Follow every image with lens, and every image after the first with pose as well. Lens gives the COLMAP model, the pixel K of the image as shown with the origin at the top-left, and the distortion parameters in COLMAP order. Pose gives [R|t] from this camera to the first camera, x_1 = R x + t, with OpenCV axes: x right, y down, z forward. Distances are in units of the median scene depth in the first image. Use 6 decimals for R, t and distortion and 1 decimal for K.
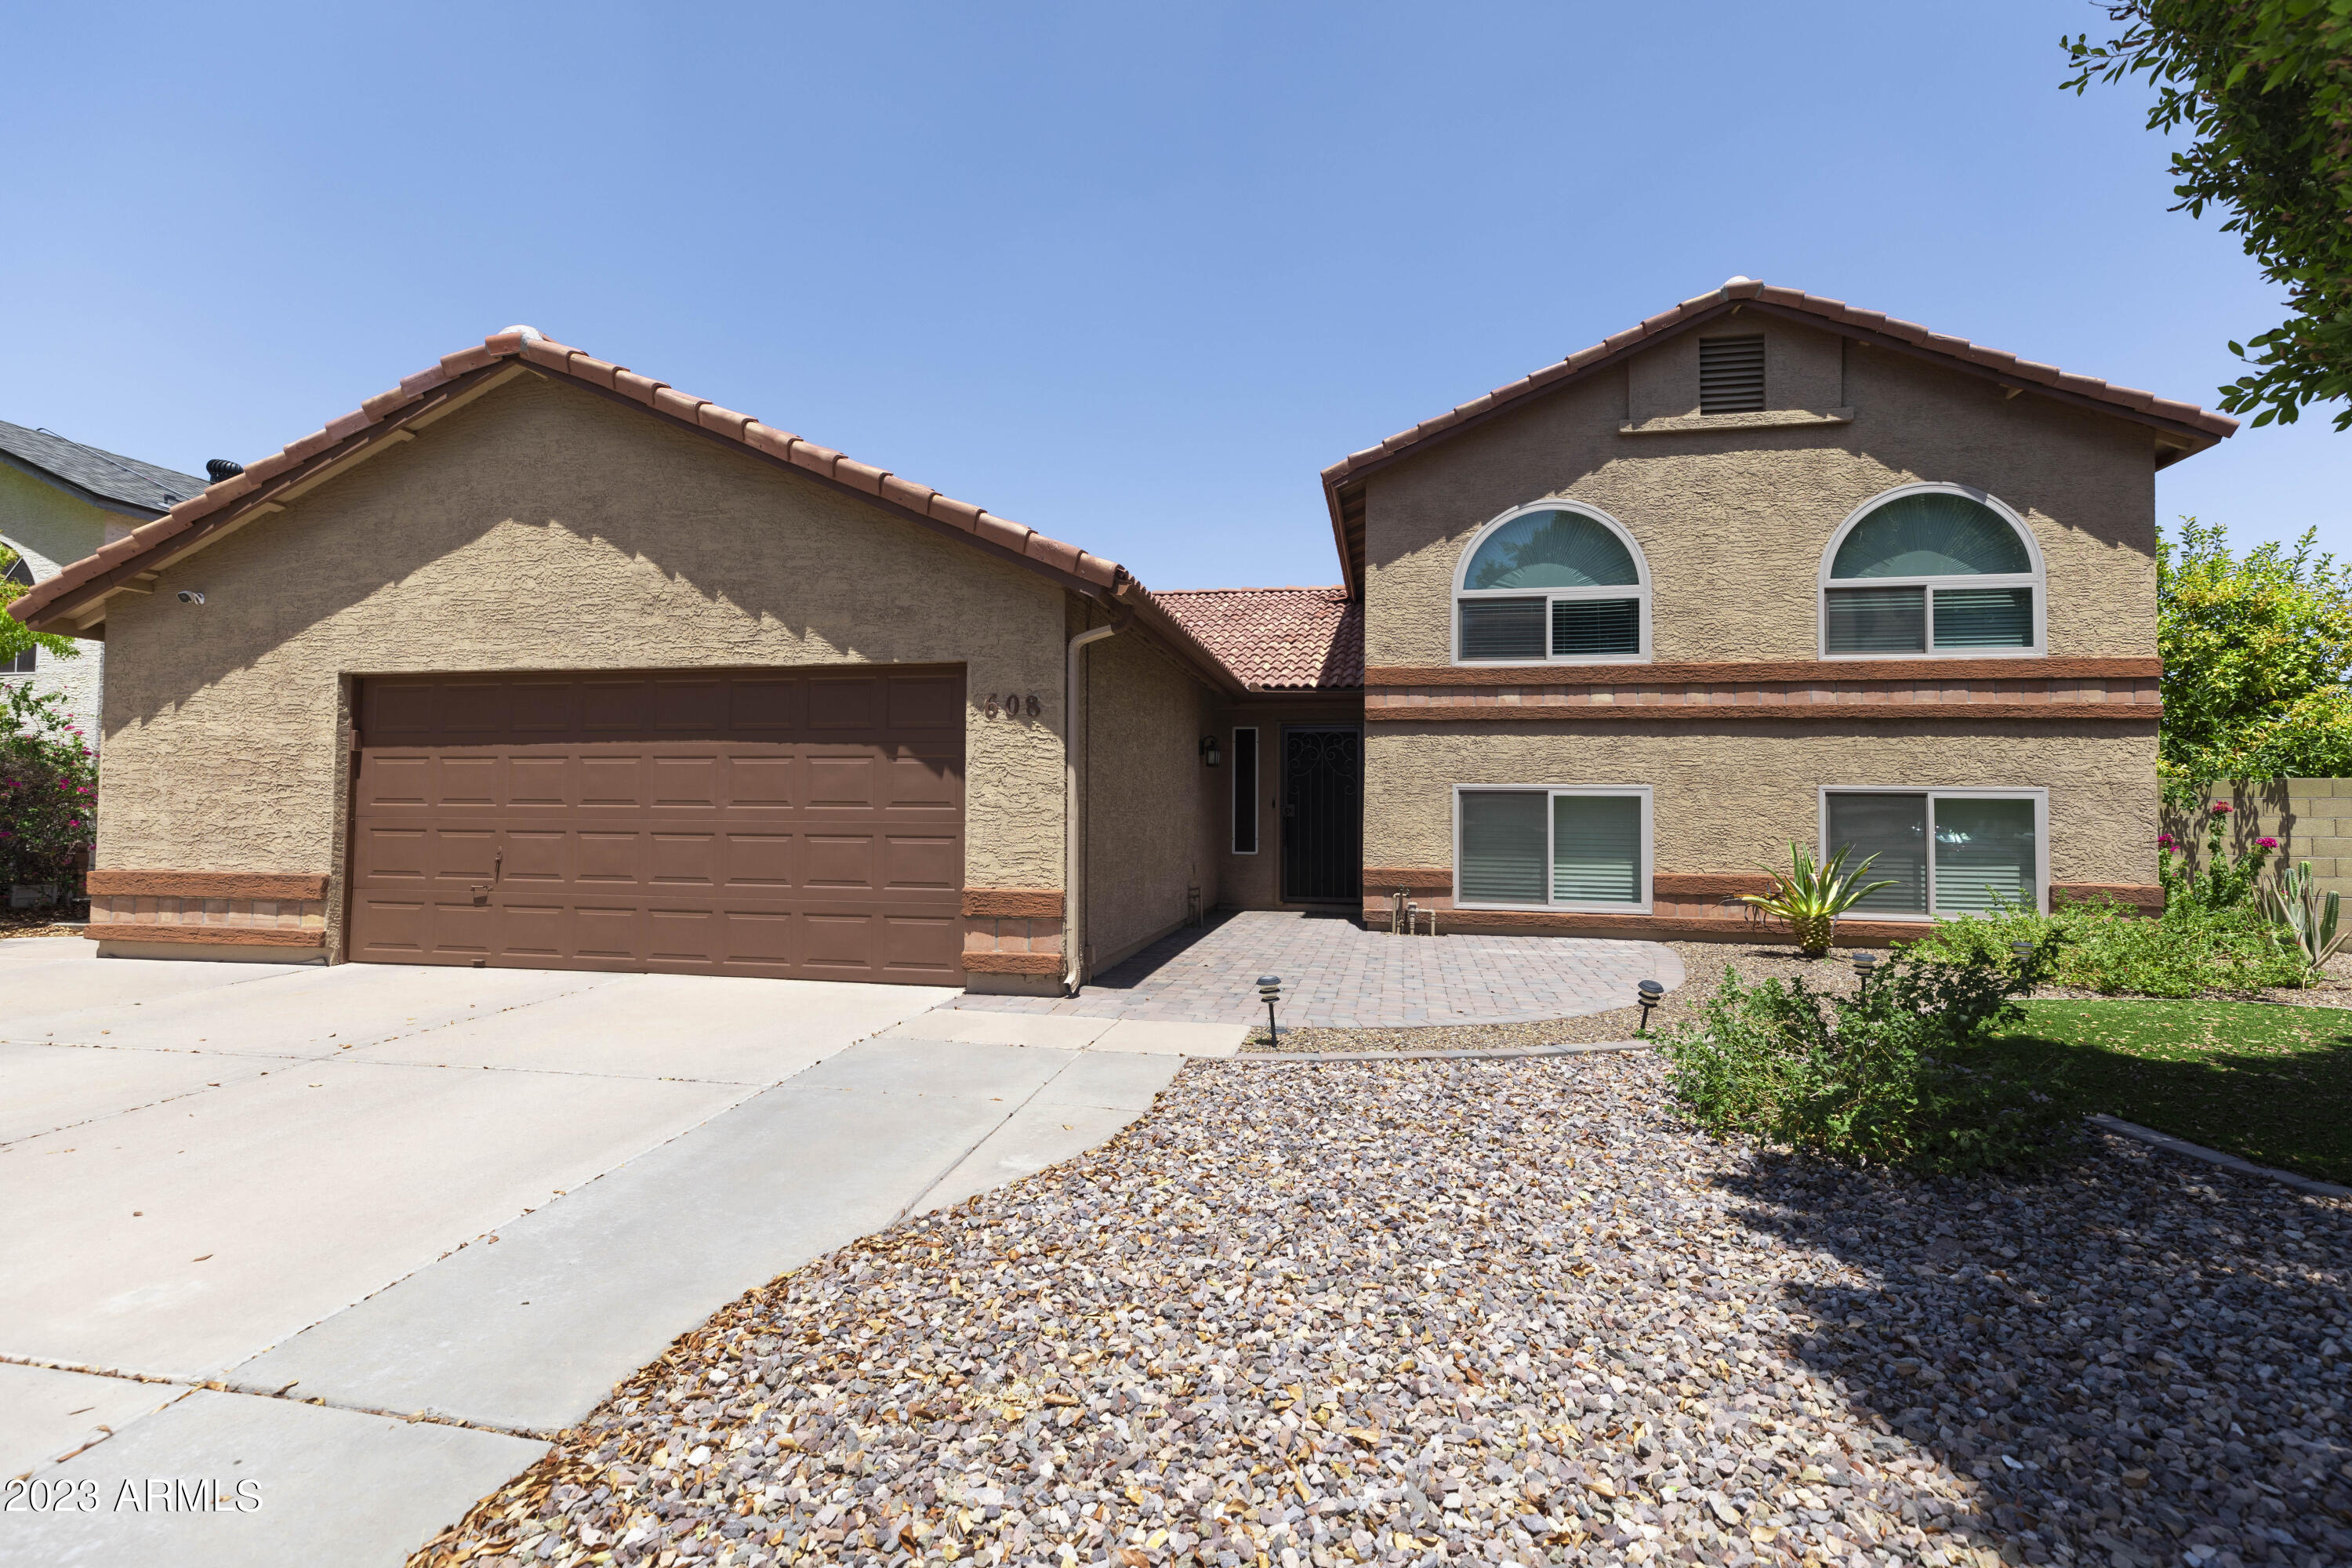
lens RADIAL K [[1049.7, 0, 1181.9], [0, 1049.7, 781.4], [0, 0, 1]] dist [0.002980, 0.000996]
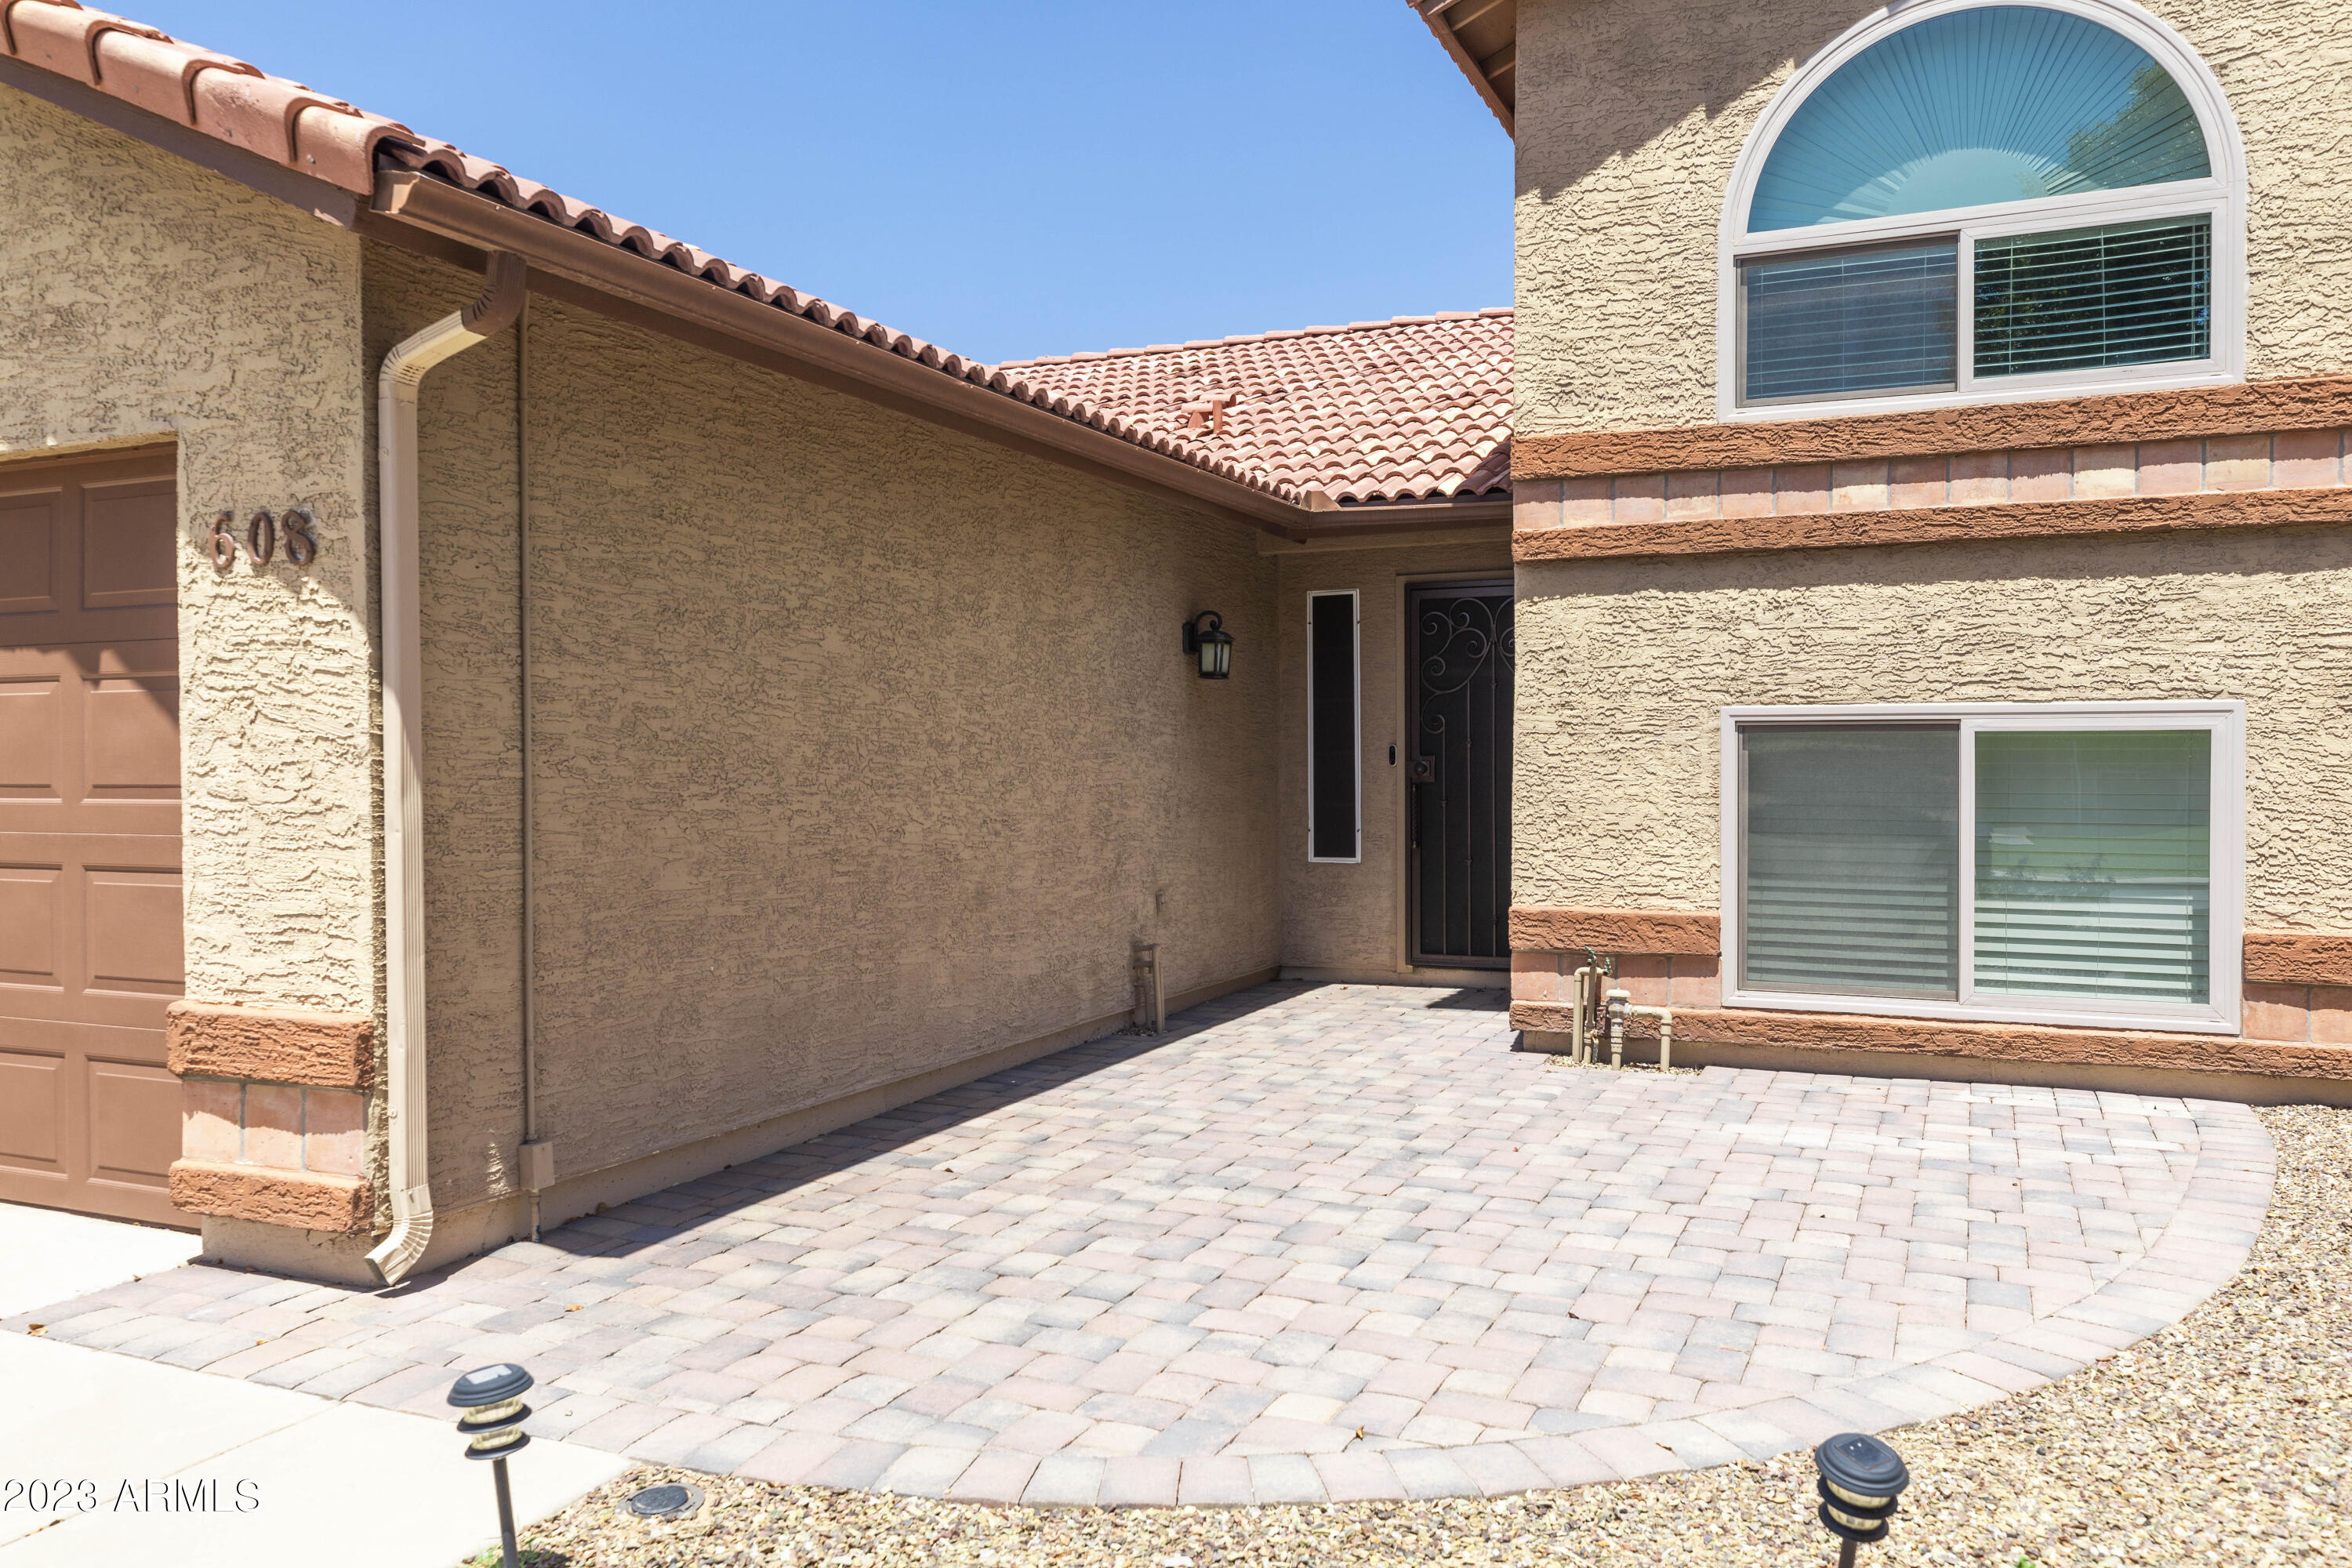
lens RADIAL K [[1735.6, 0, 1173.6], [0, 1735.6, 782.1], [0, 0, 1]] dist [-0.001424, 0.004295]
pose [[0.975495, -0.010760, -0.219758, 0.201301], [0.020696, 0.998862, 0.042961, -0.001844], [0.219046, -0.046456, 0.974608, 0.287388]]
